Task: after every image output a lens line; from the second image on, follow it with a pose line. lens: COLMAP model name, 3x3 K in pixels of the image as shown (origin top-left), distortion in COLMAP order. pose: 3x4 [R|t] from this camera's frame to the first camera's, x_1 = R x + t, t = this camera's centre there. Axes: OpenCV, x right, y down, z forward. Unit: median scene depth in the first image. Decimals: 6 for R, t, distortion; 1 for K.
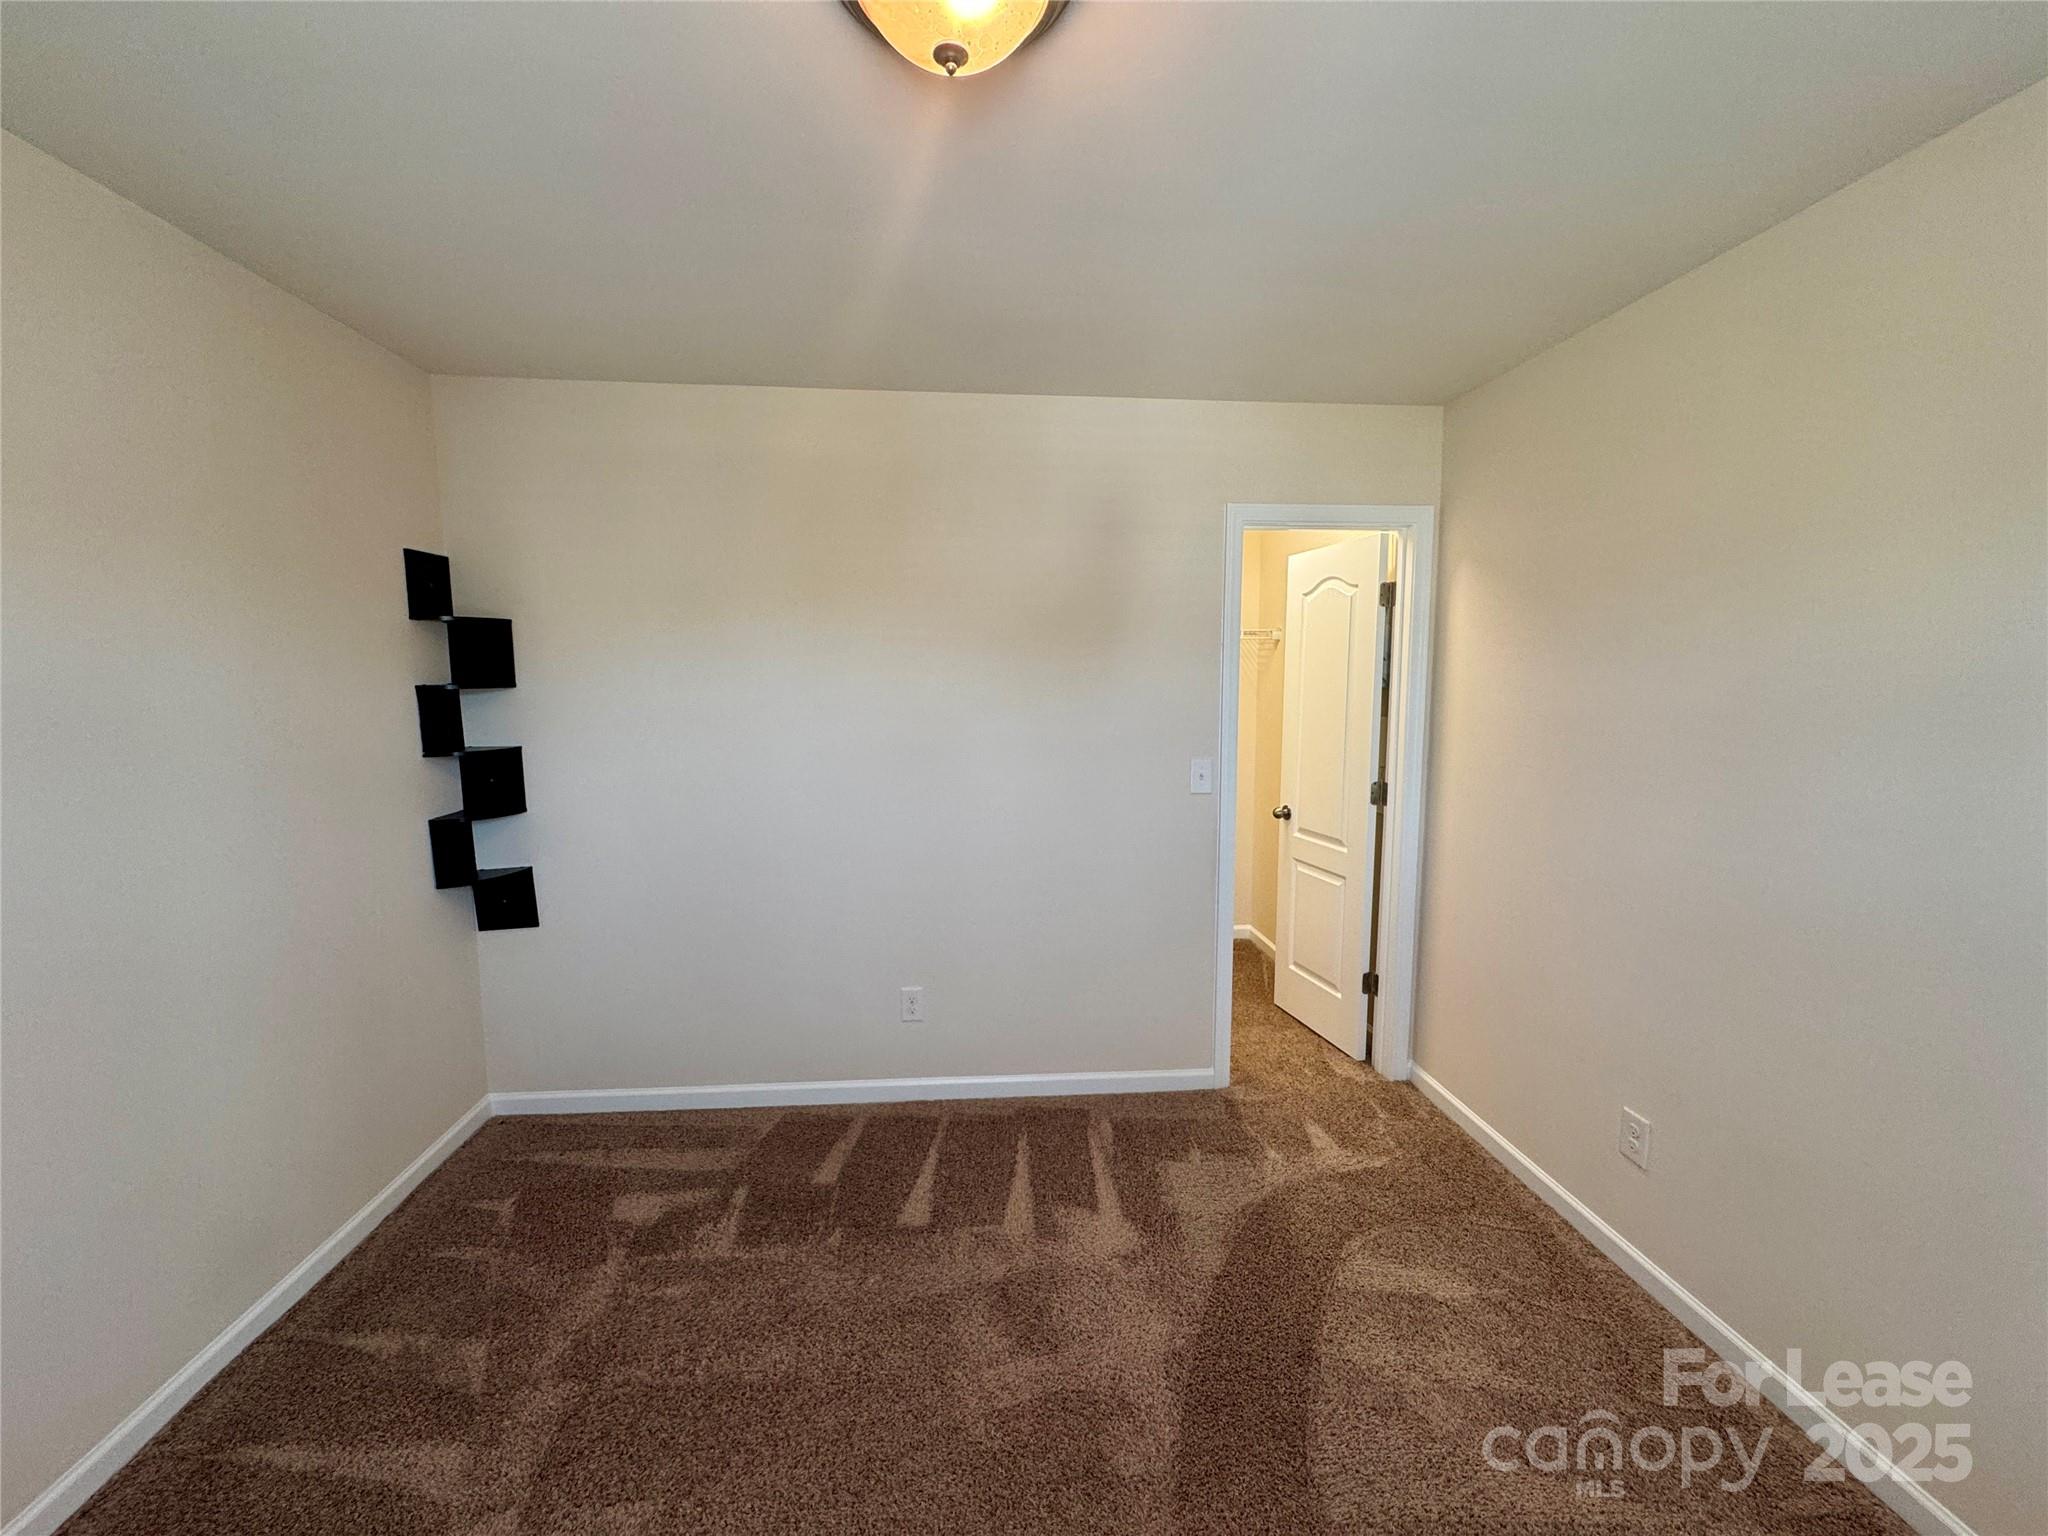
lens RADIAL K [[809.4, 0, 1026.5], [0, 809.4, 773.2], [0, 0, 1]] dist [-0.002702, 0.000095]
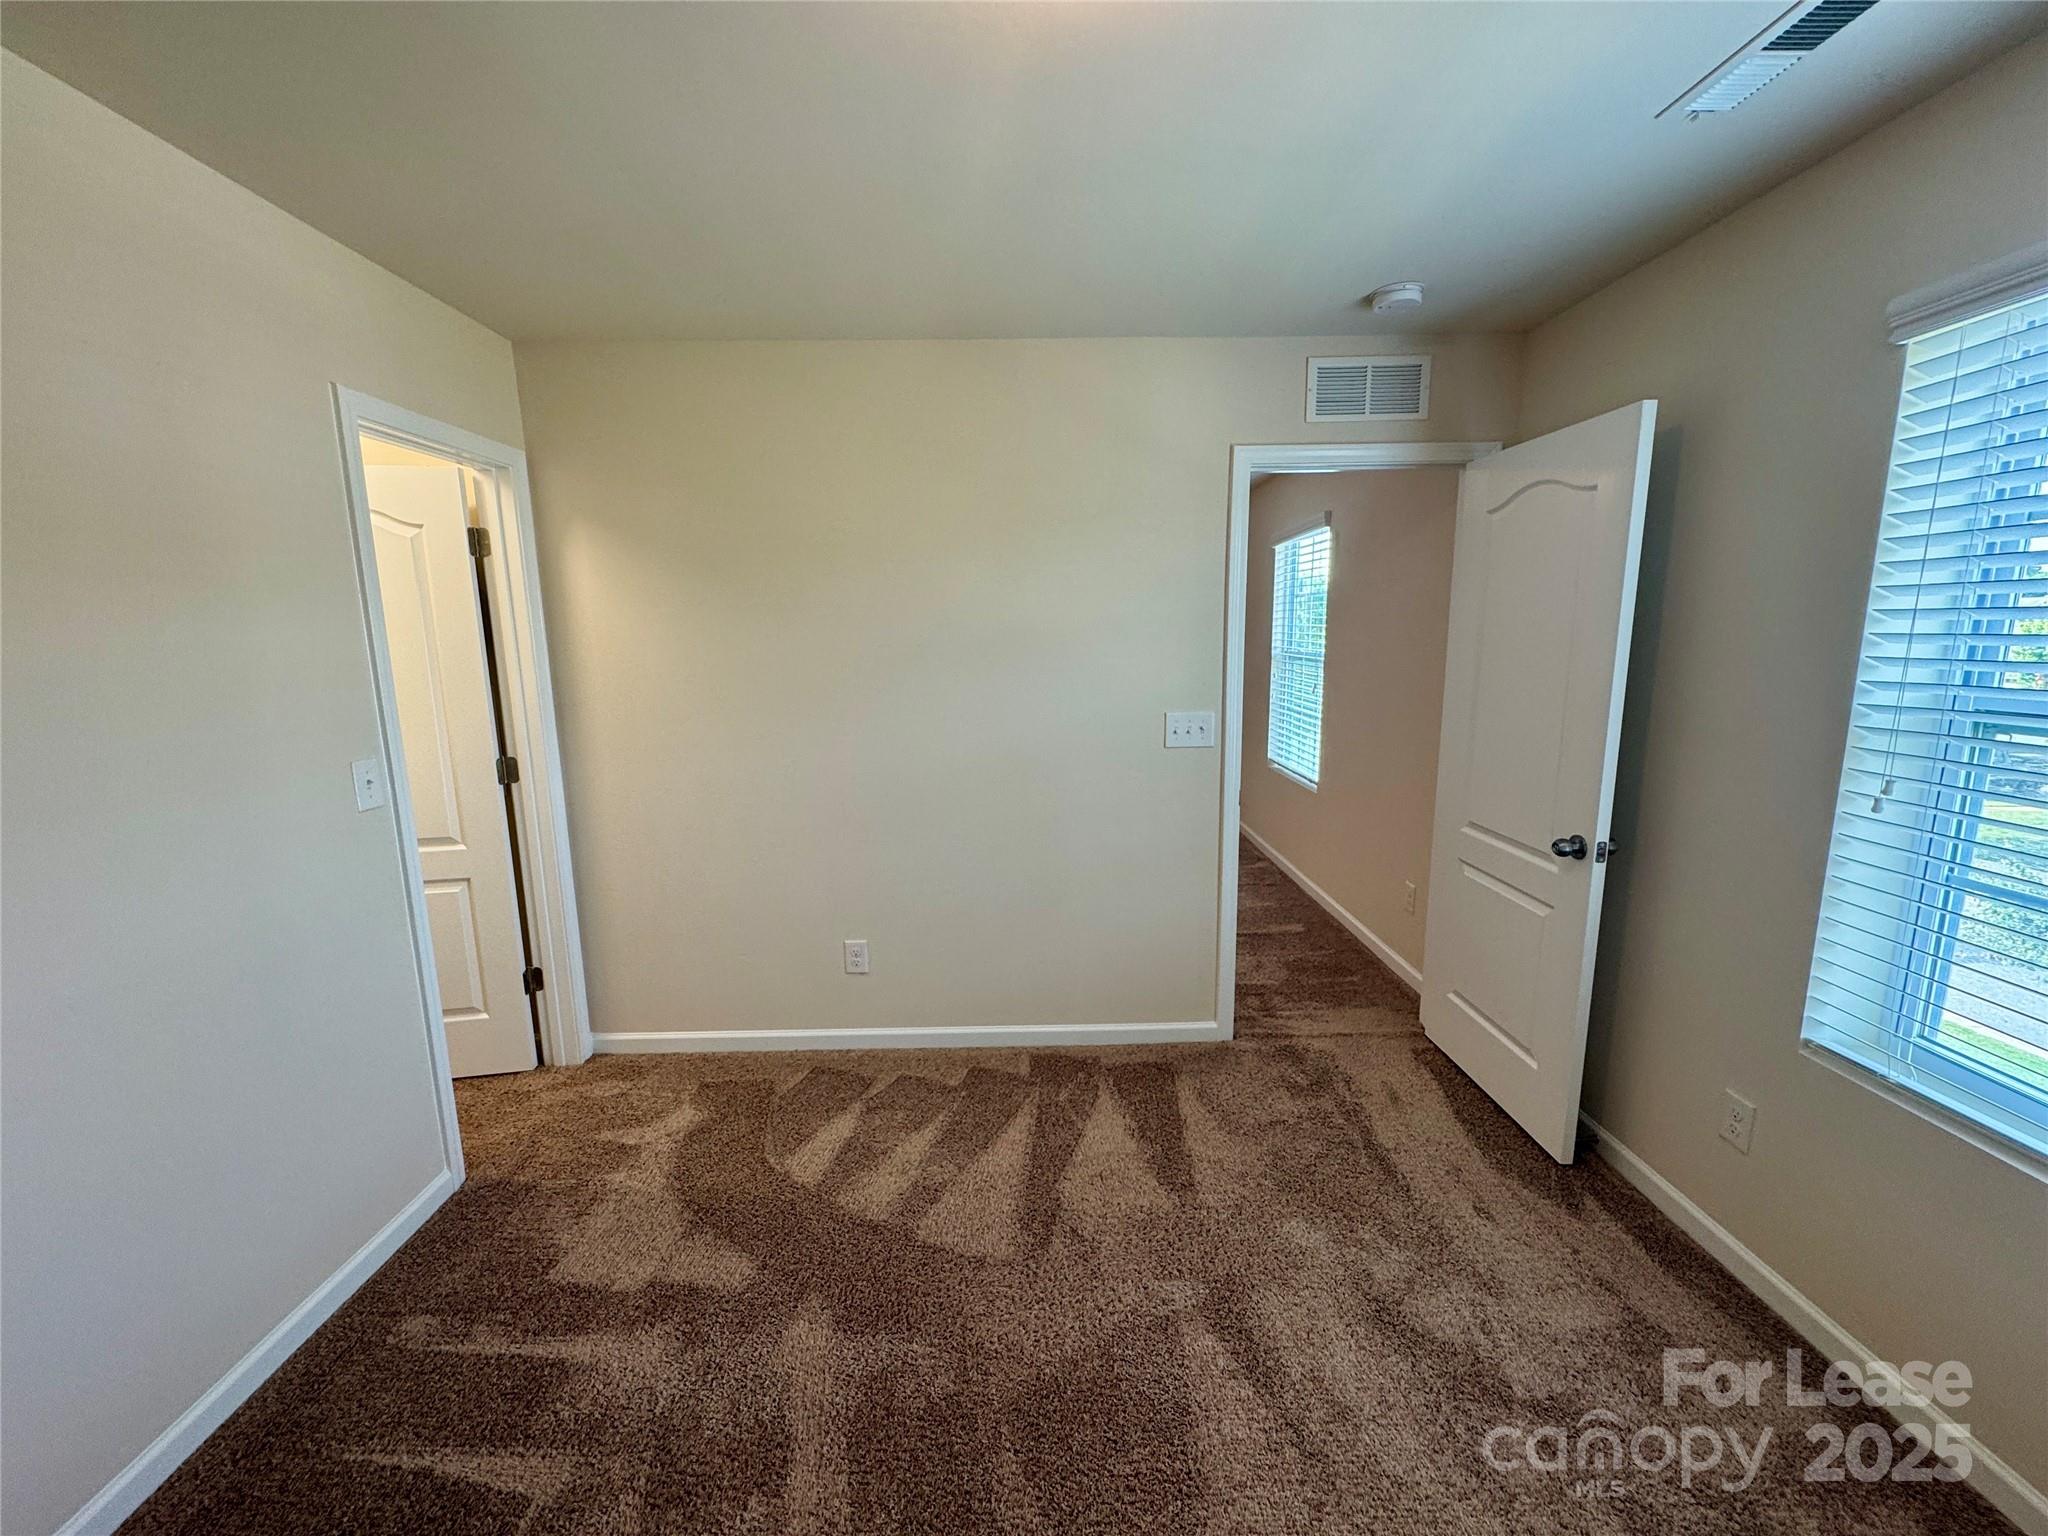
lens RADIAL K [[809.4, 0, 1026.4], [0, 809.4, 768.3], [0, 0, 1]] dist [-0.002702, 0.000095]
pose [[0.077773, -0.164406, 0.983322, -0.423317], [0.126977, 0.979910, 0.153793, -0.045137], [-0.988852, 0.112899, 0.097086, 0.383027]]
